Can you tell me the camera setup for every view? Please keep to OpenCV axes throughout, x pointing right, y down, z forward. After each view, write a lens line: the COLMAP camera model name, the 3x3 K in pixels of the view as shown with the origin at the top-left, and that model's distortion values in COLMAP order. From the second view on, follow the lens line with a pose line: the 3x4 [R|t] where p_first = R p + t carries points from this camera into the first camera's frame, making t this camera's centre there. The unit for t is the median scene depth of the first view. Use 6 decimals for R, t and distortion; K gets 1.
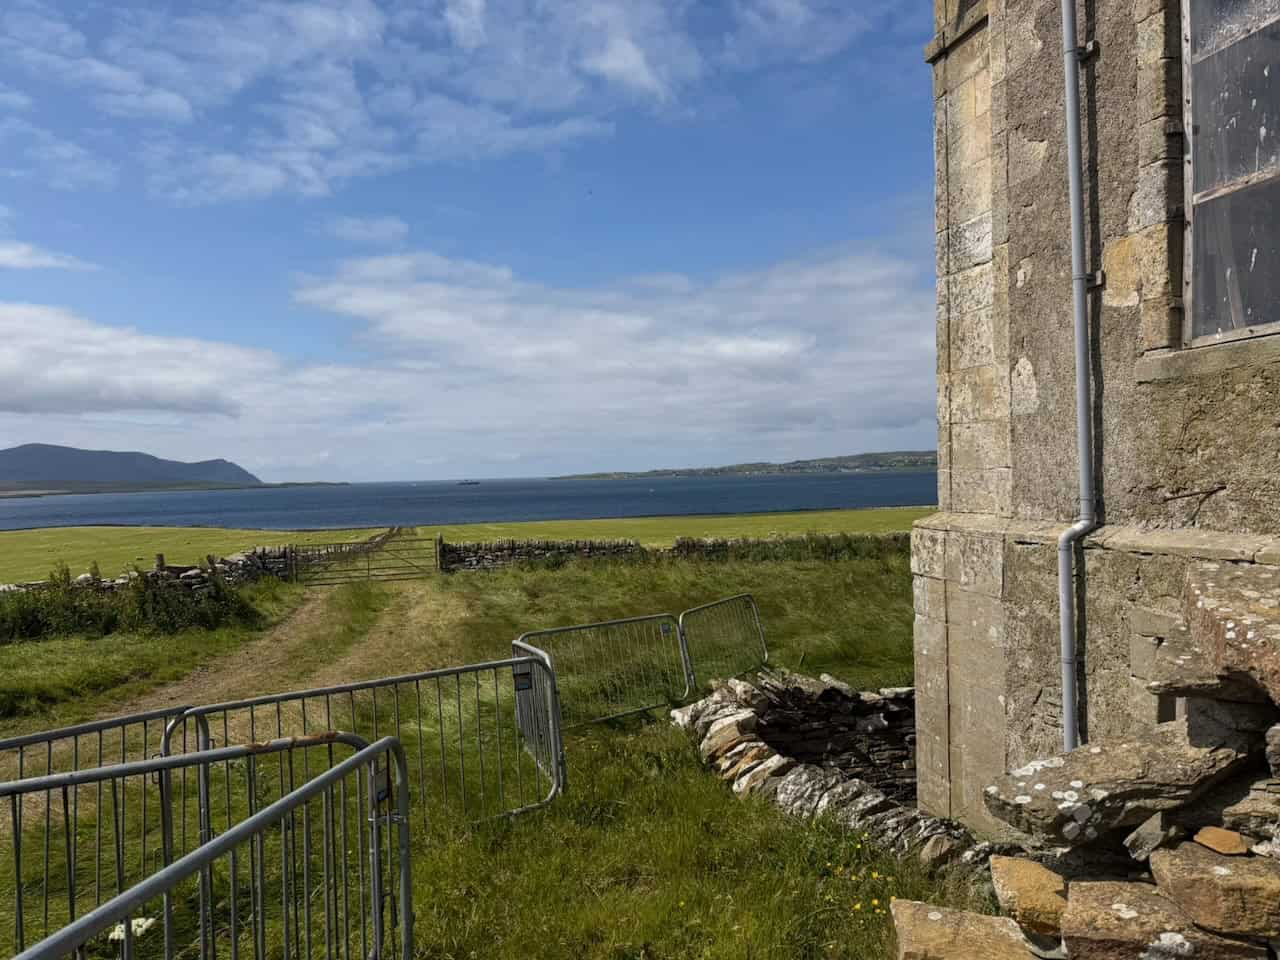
lens RADIAL K [[922.6, 0, 640.1], [0, 922.6, 481.3], [0, 0, 1]] dist [0.075442, 0.001106]
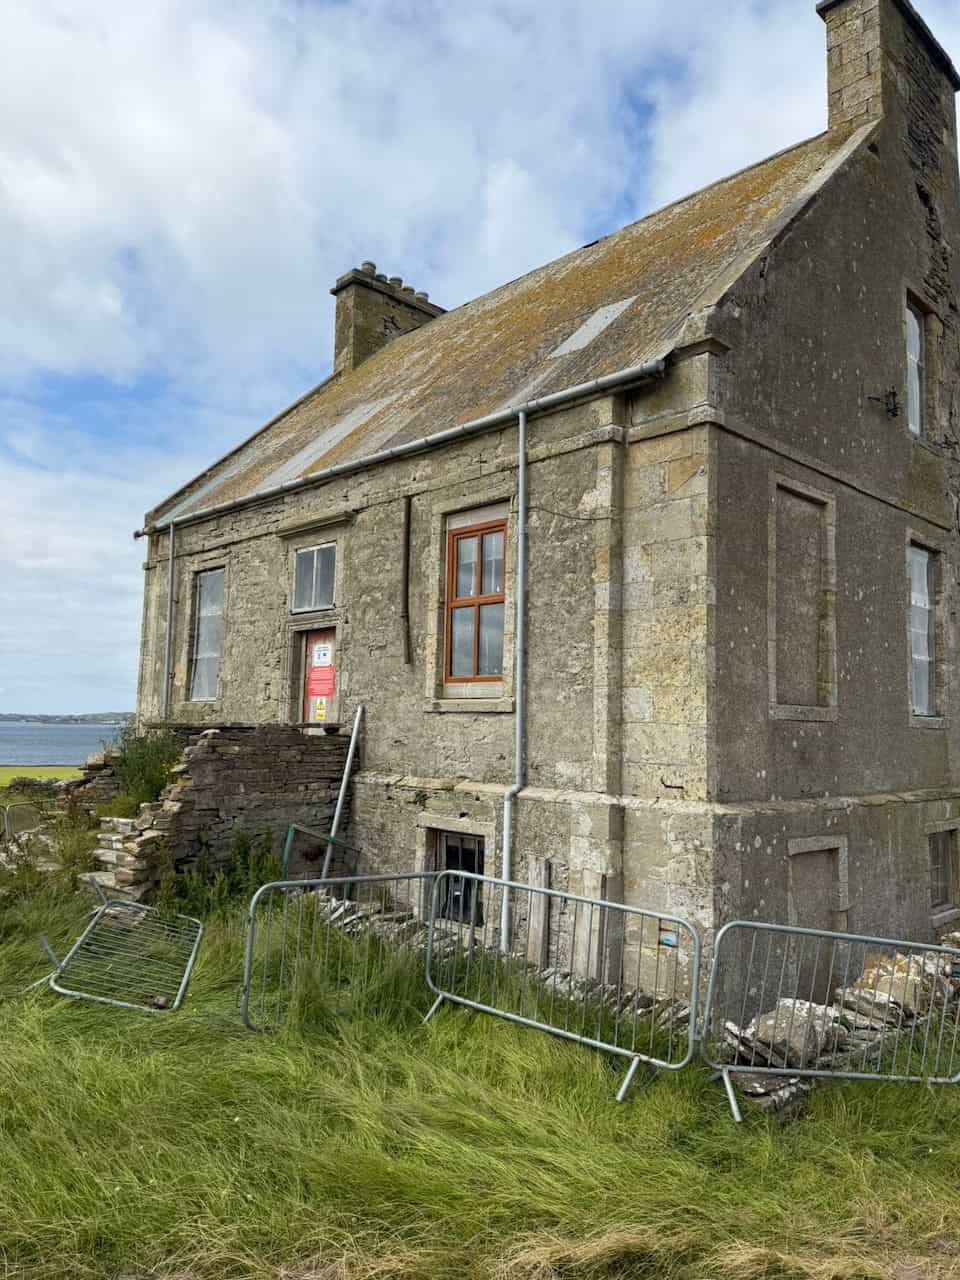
lens RADIAL K [[922.6, 0, 482.5], [0, 922.6, 642.5], [0, 0, 1]] dist [0.075442, 0.001106]
pose [[0.880534, 0.093359, 0.464698, -0.054046], [-0.045569, 0.992543, -0.113058, -0.019144], [-0.471787, 0.078376, 0.878222, -2.188337]]
